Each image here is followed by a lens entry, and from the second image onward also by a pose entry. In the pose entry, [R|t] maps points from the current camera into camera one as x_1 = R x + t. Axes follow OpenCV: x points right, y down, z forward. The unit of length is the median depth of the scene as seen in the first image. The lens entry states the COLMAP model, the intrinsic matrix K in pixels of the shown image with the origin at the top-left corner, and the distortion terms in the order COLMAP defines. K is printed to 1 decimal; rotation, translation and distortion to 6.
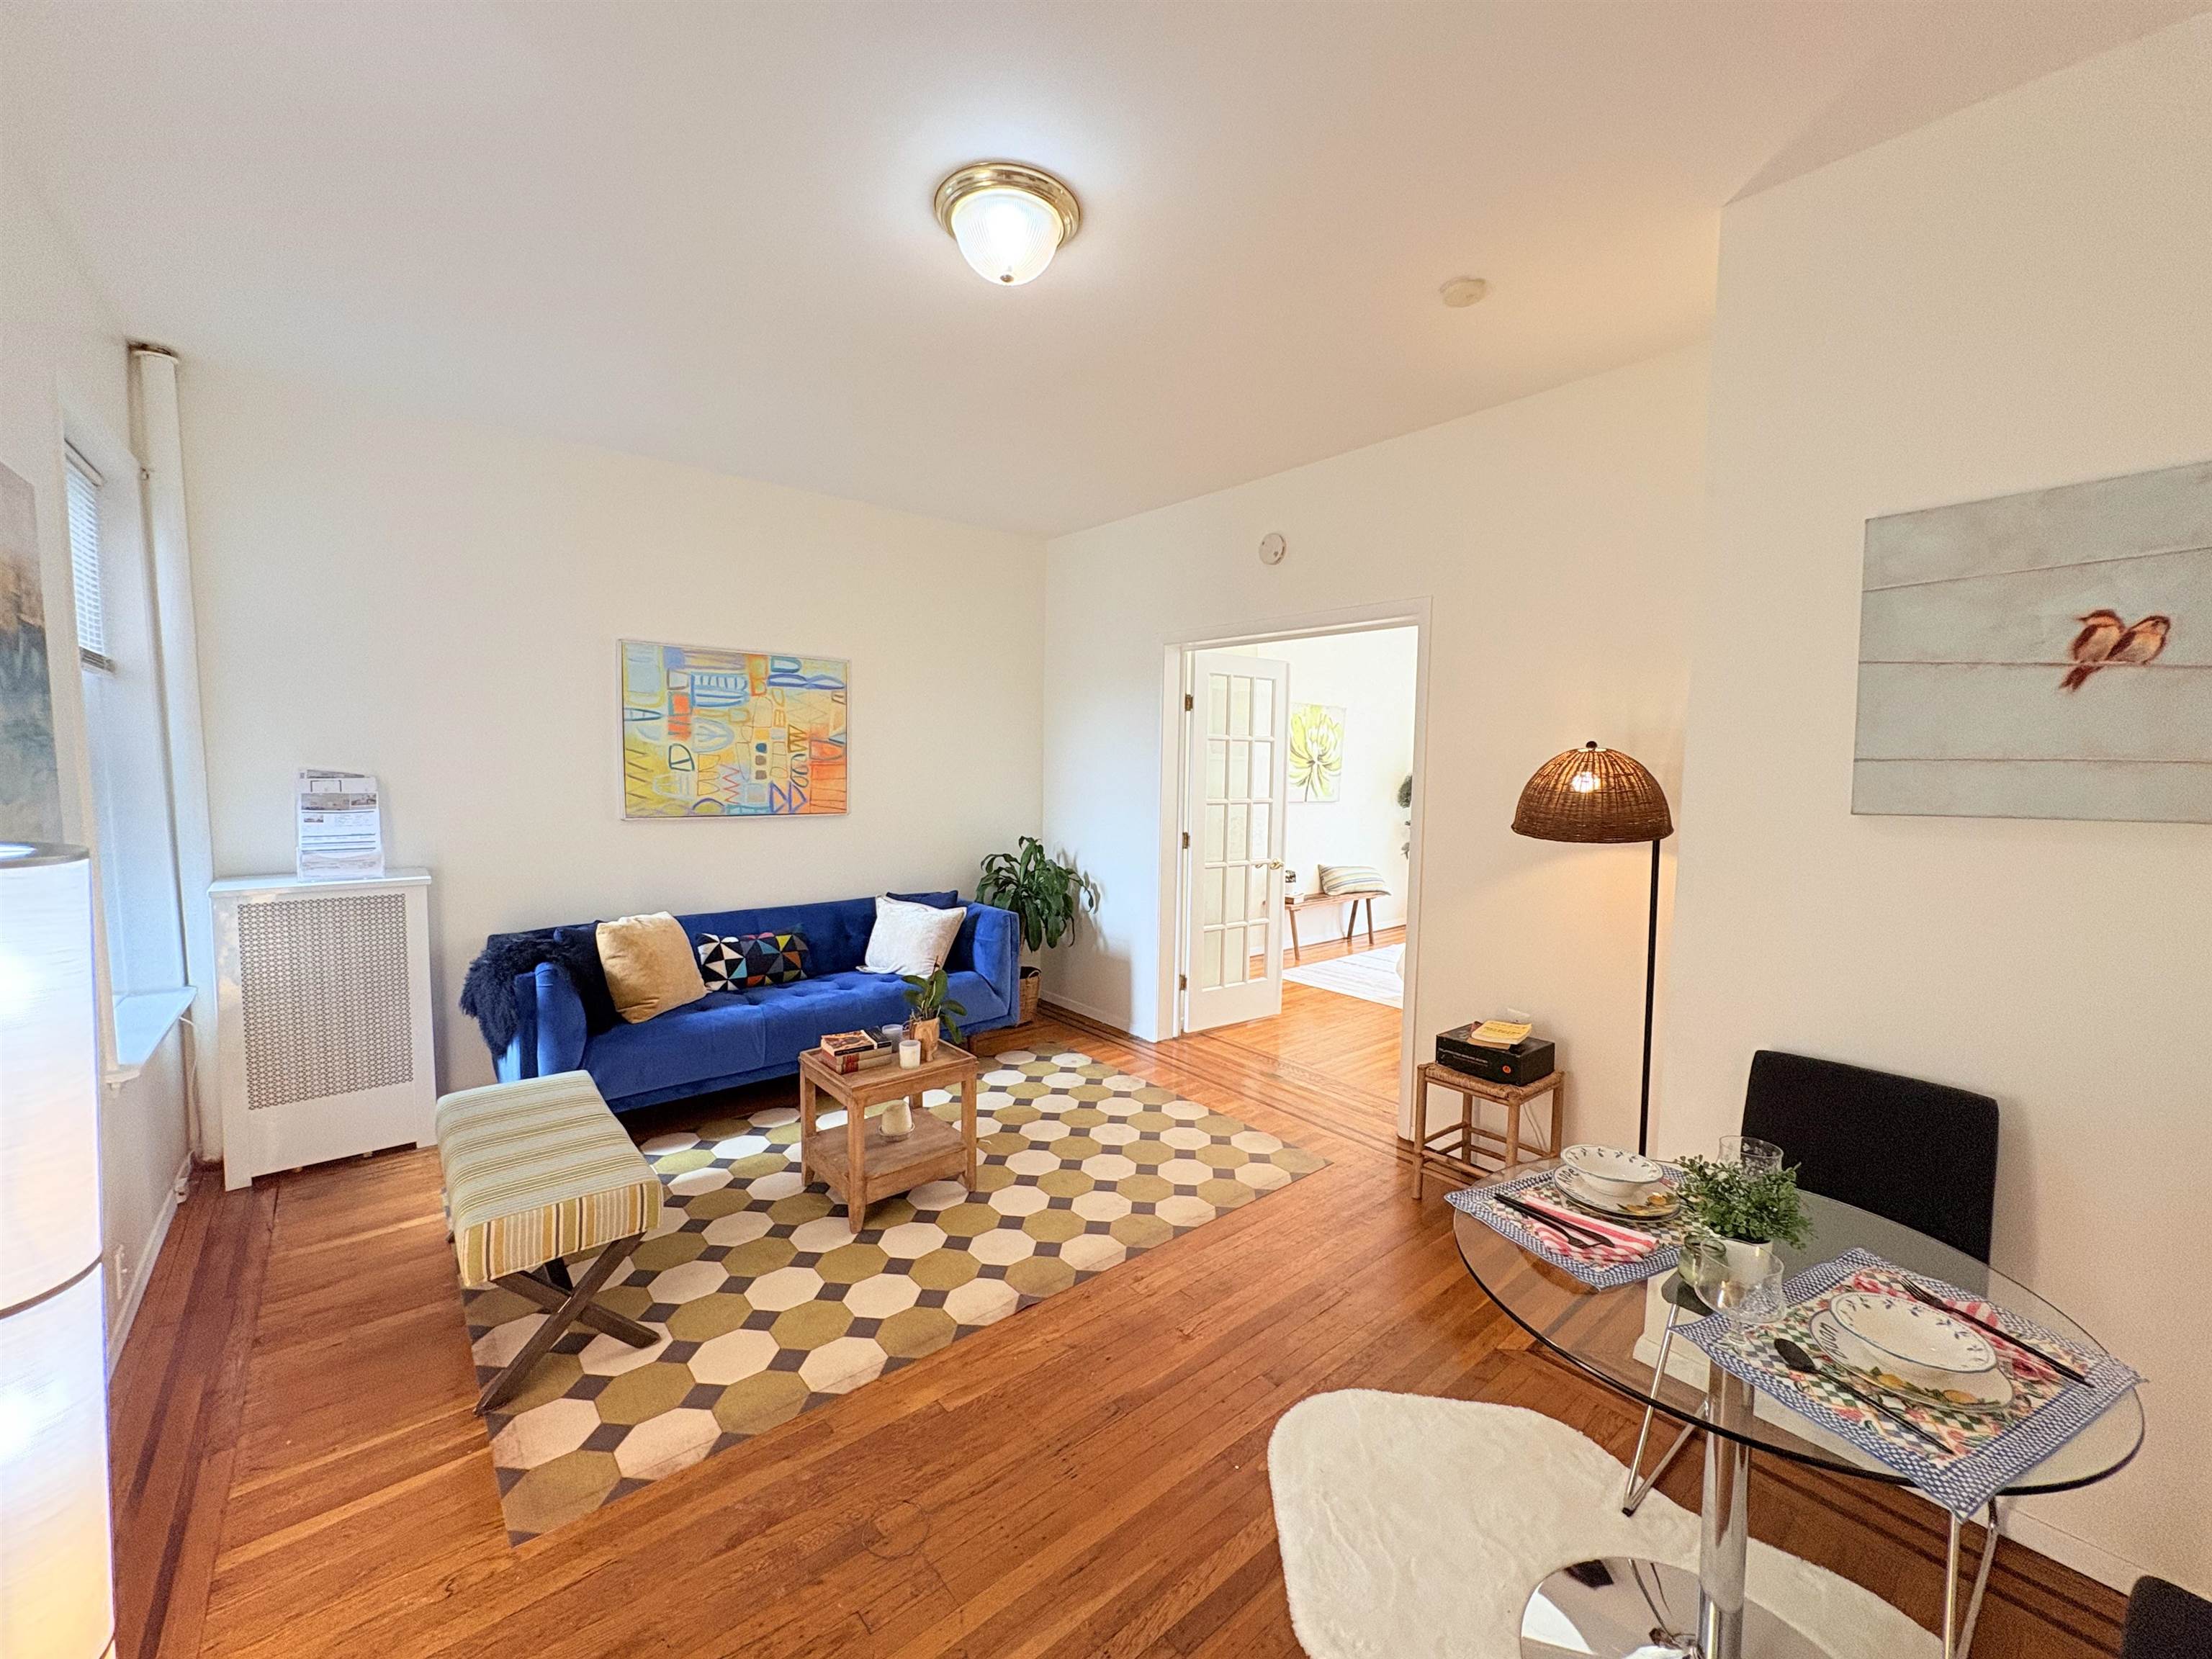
lens RADIAL K [[881.5, 0, 1106.3], [0, 881.5, 825.4], [0, 0, 1]] dist [-0.000795, 0.000674]
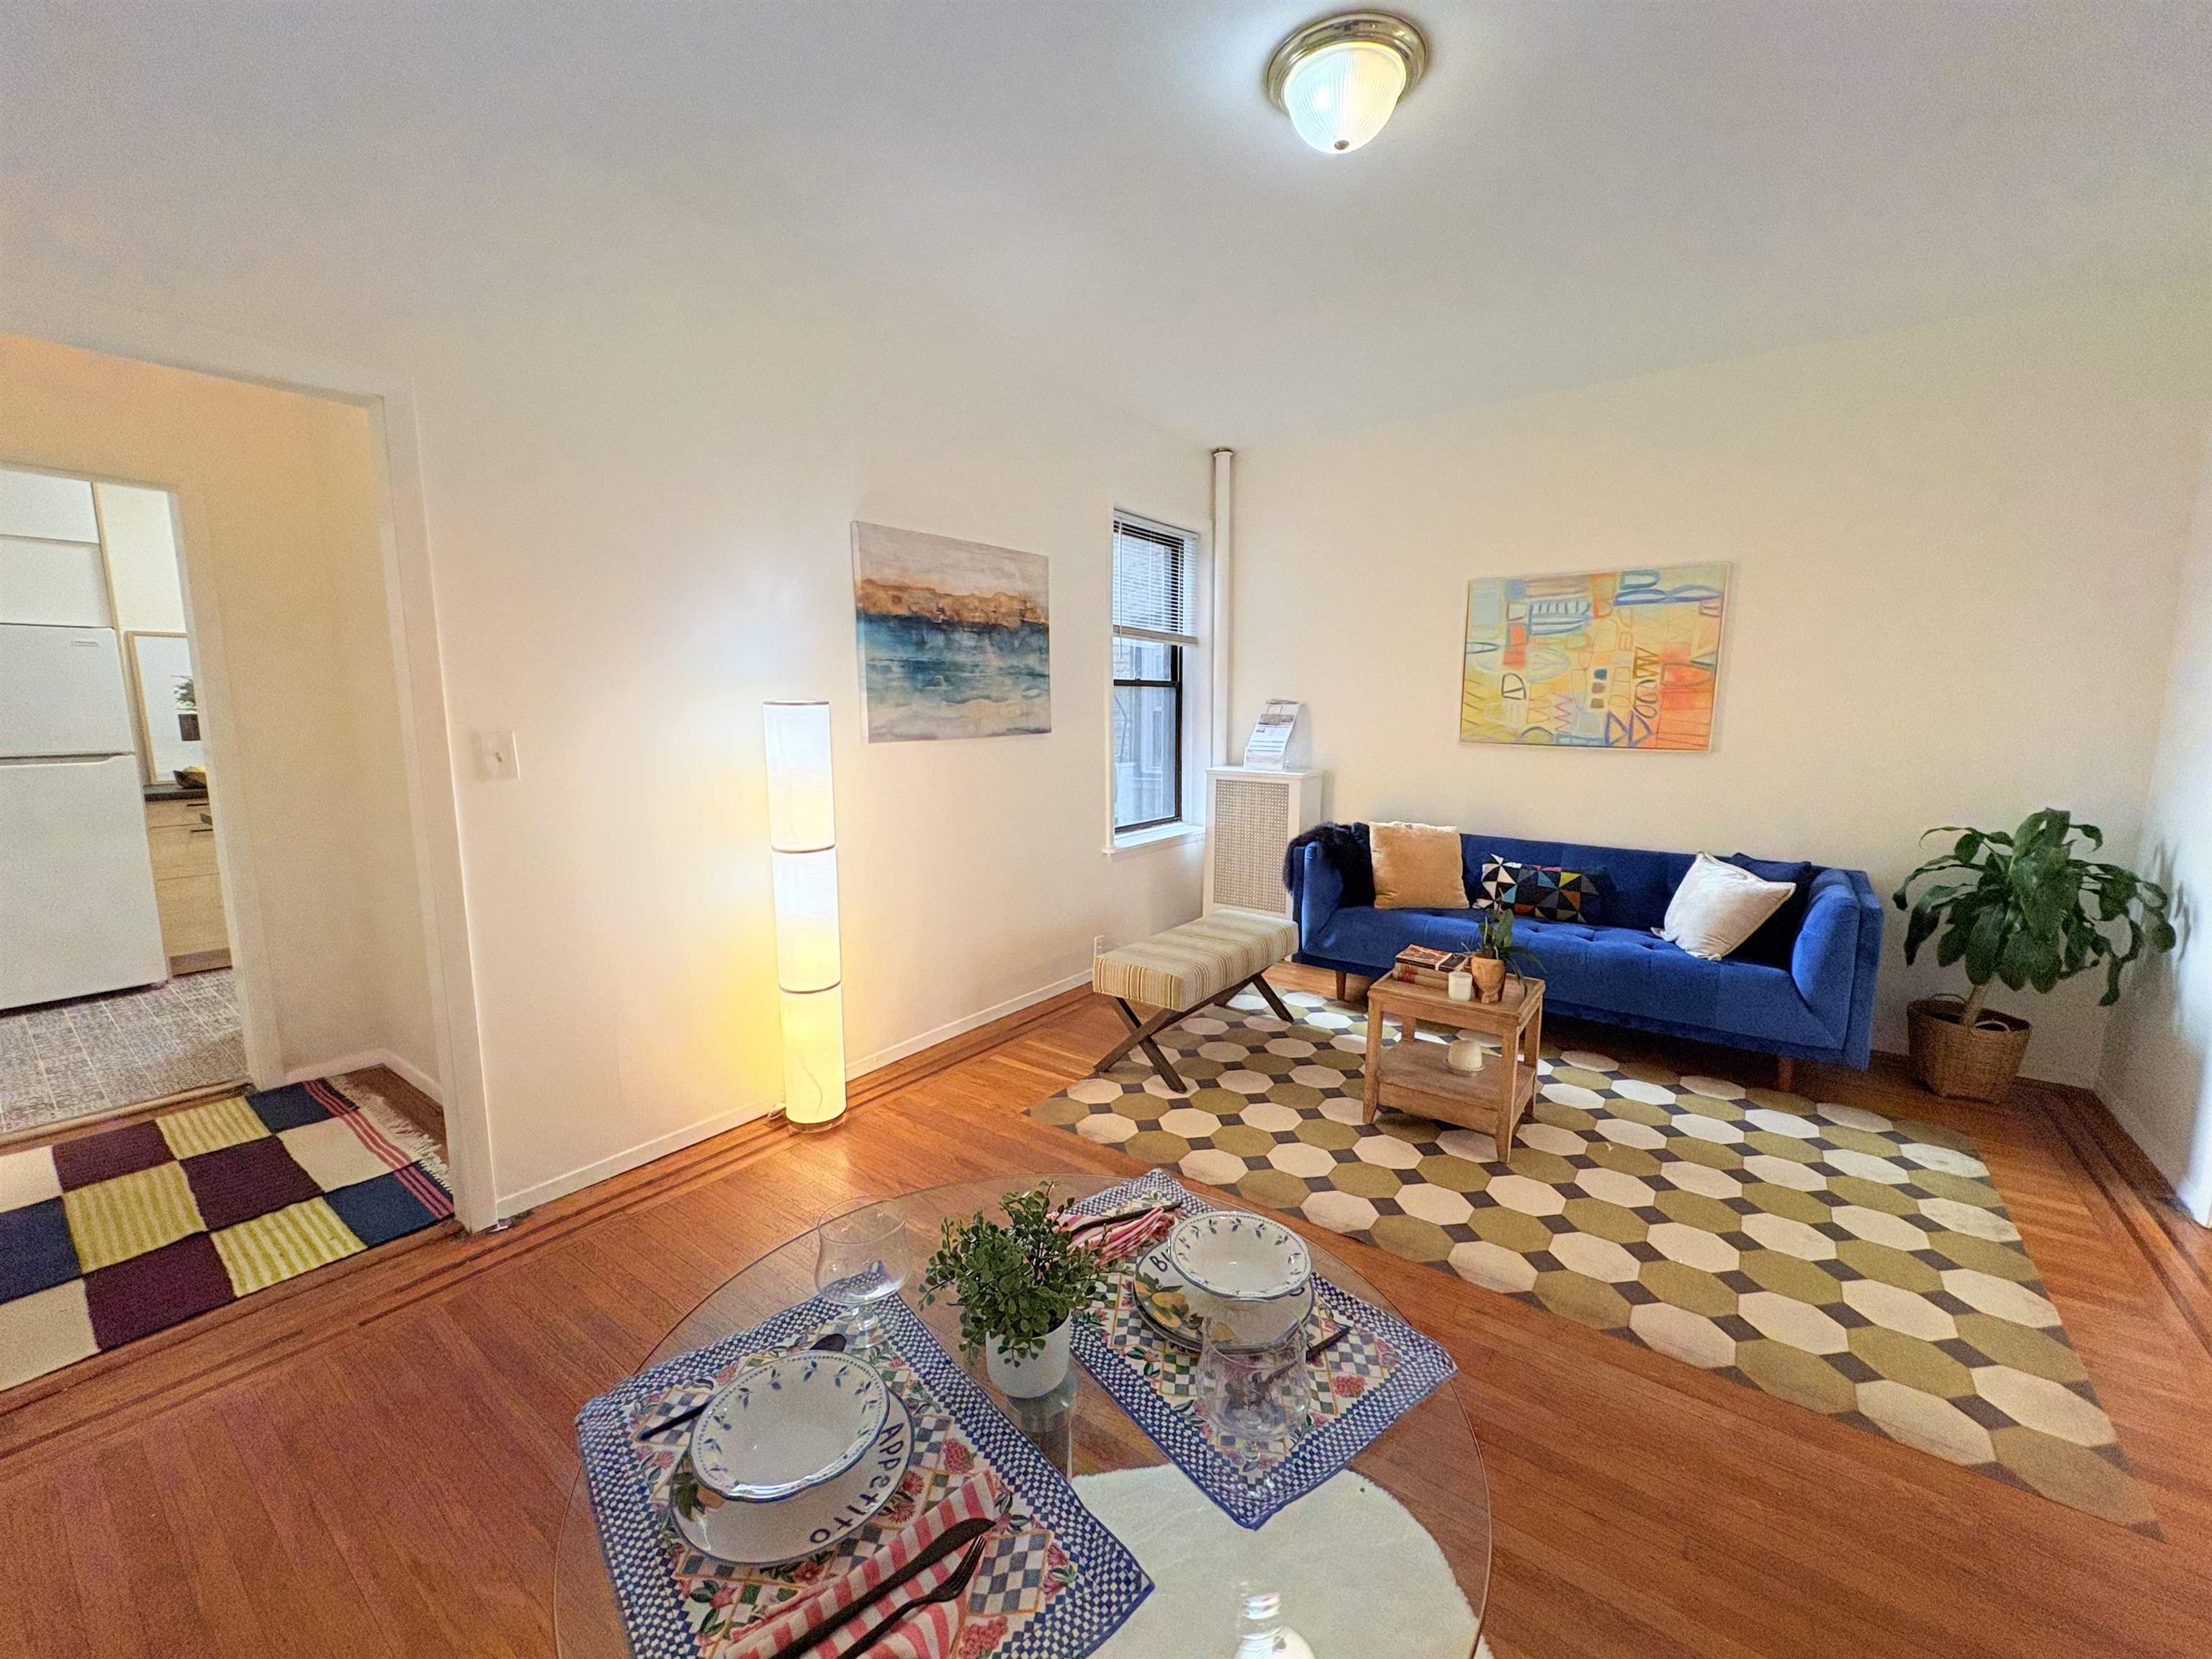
lens RADIAL K [[881.5, 0, 1106.3], [0, 881.5, 825.4], [0, 0, 1]] dist [-0.000795, 0.000674]
pose [[0.233721, 0.120179, -0.964848, 0.433861], [-0.074835, 0.991612, 0.105385, 0.012250], [0.969420, 0.047574, 0.240754, 0.293747]]
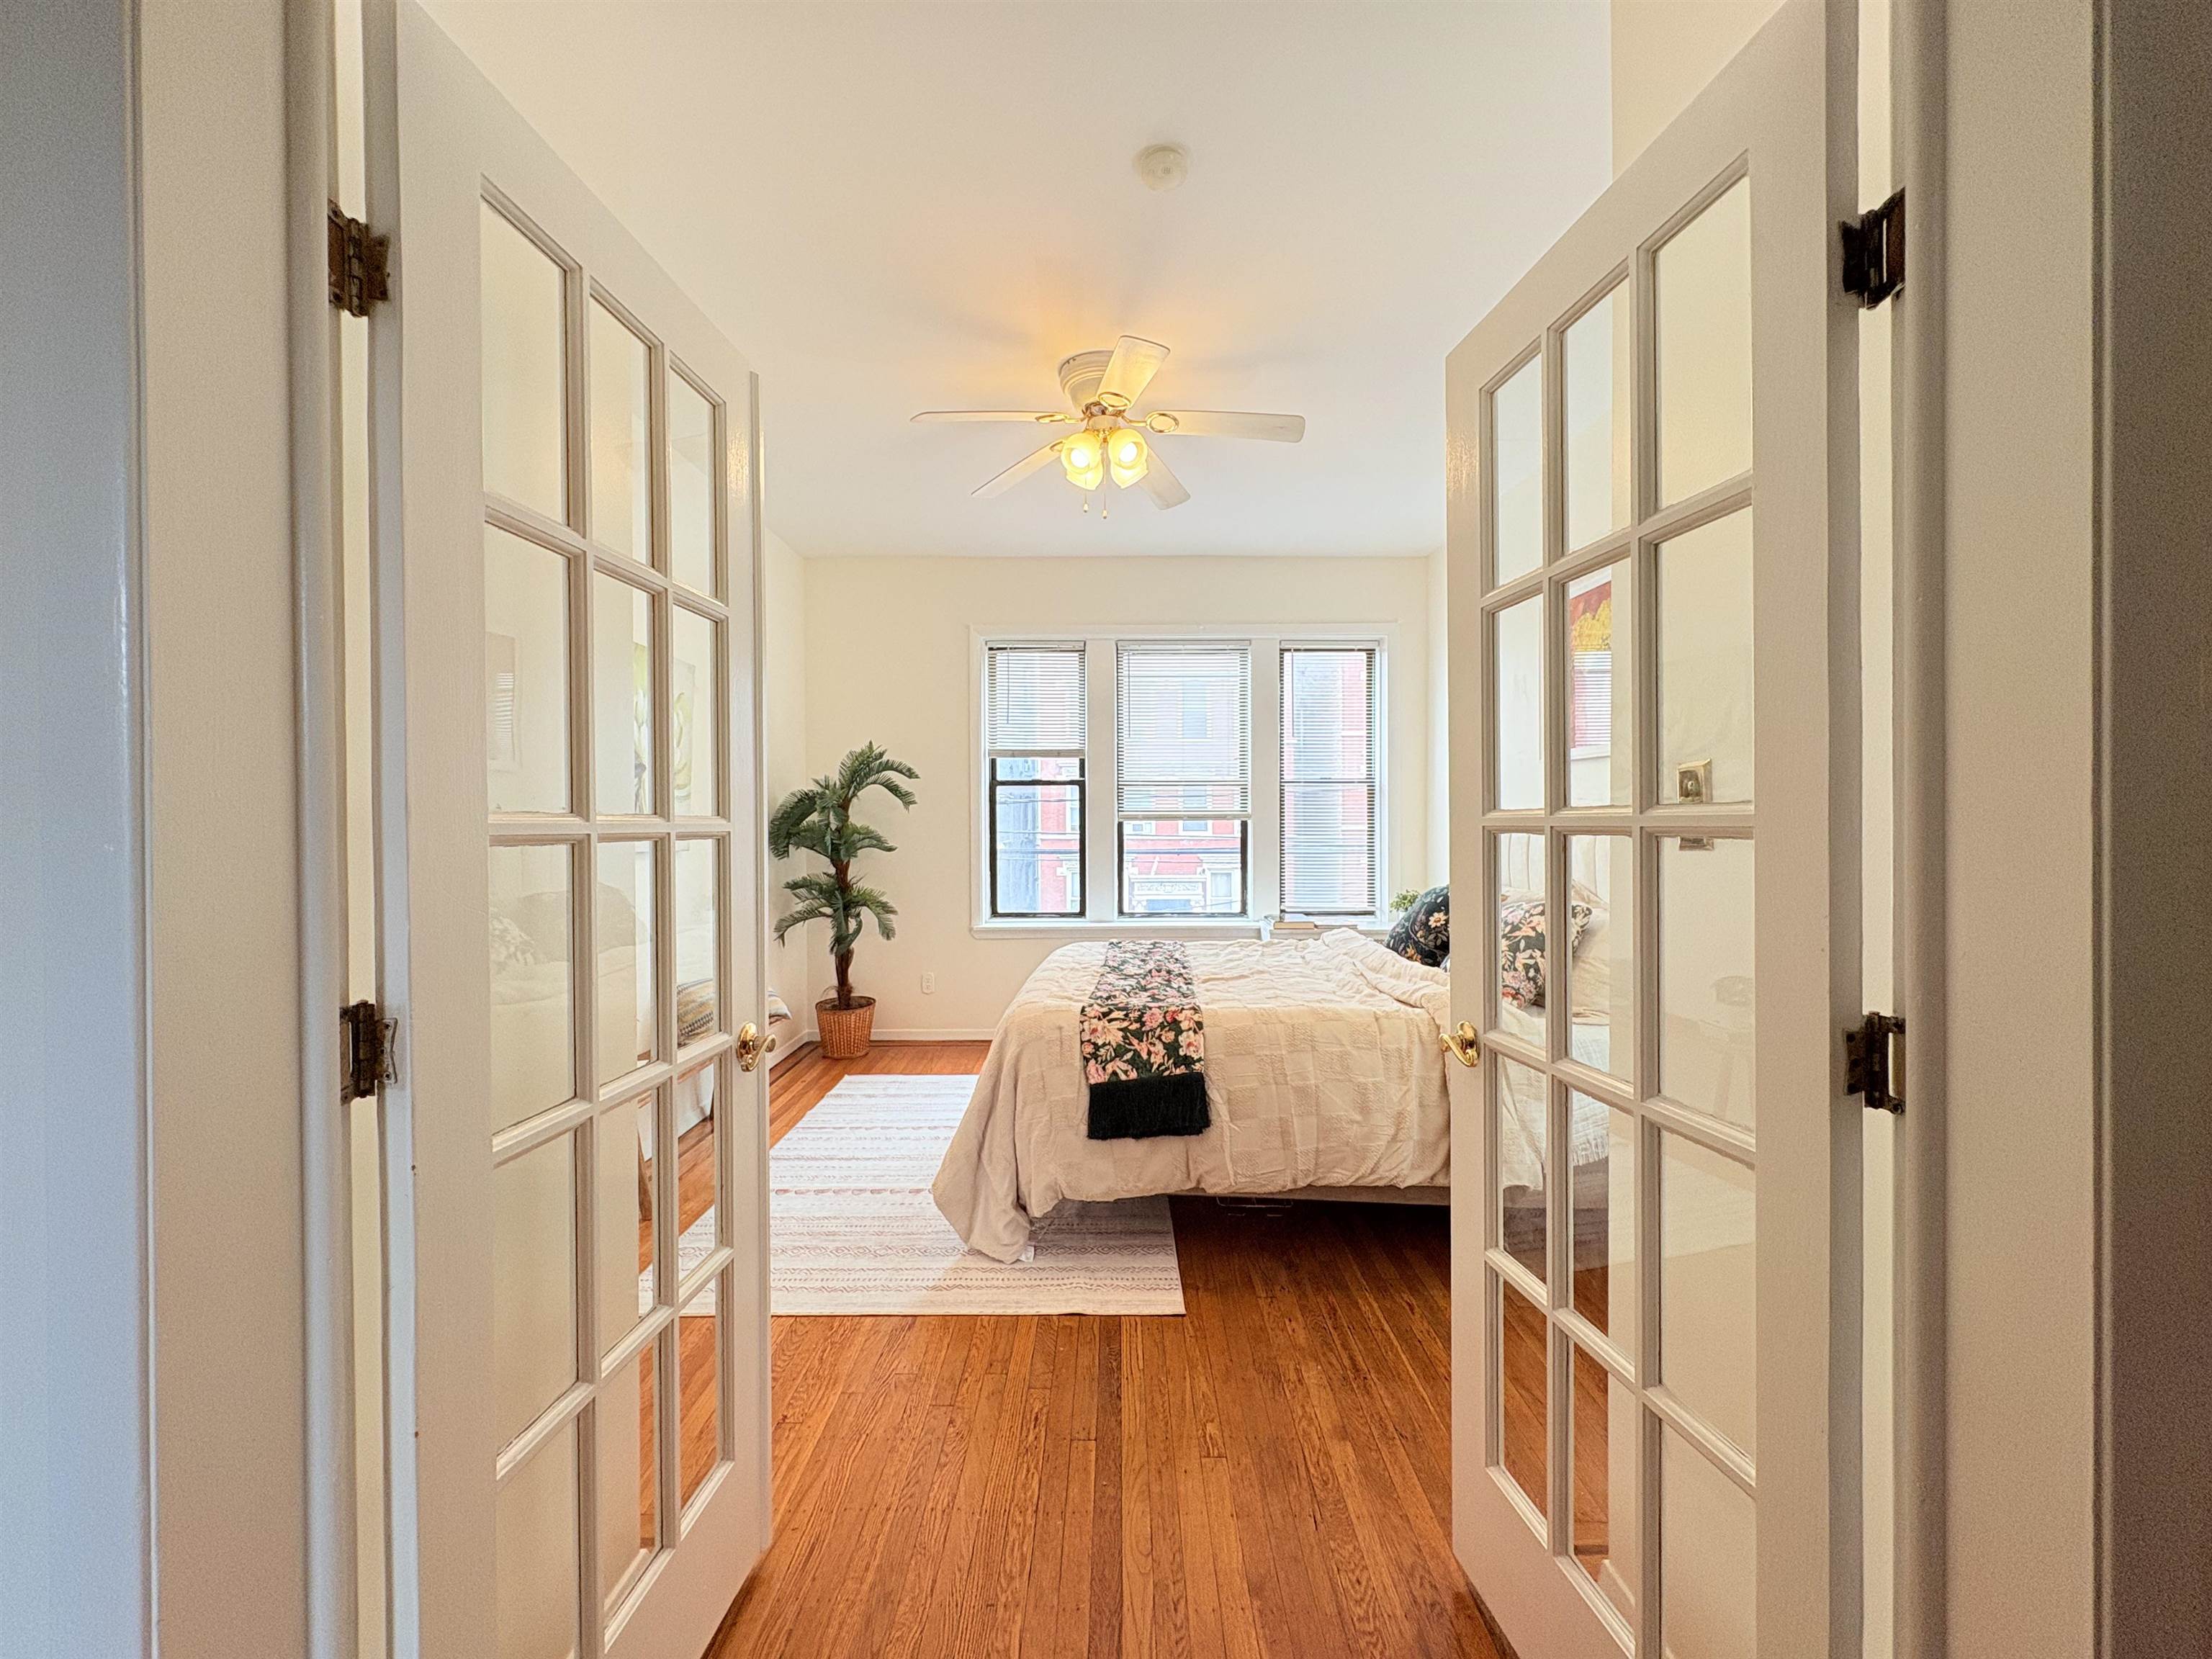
lens RADIAL K [[881.5, 0, 1106.3], [0, 881.5, 825.4], [0, 0, 1]] dist [-0.000795, 0.000674]
pose [[0.643368, -0.021318, 0.765260, 0.060076], [0.074632, 0.996597, -0.034982, -0.012241], [-0.761911, 0.079619, 0.642770, 0.905811]]
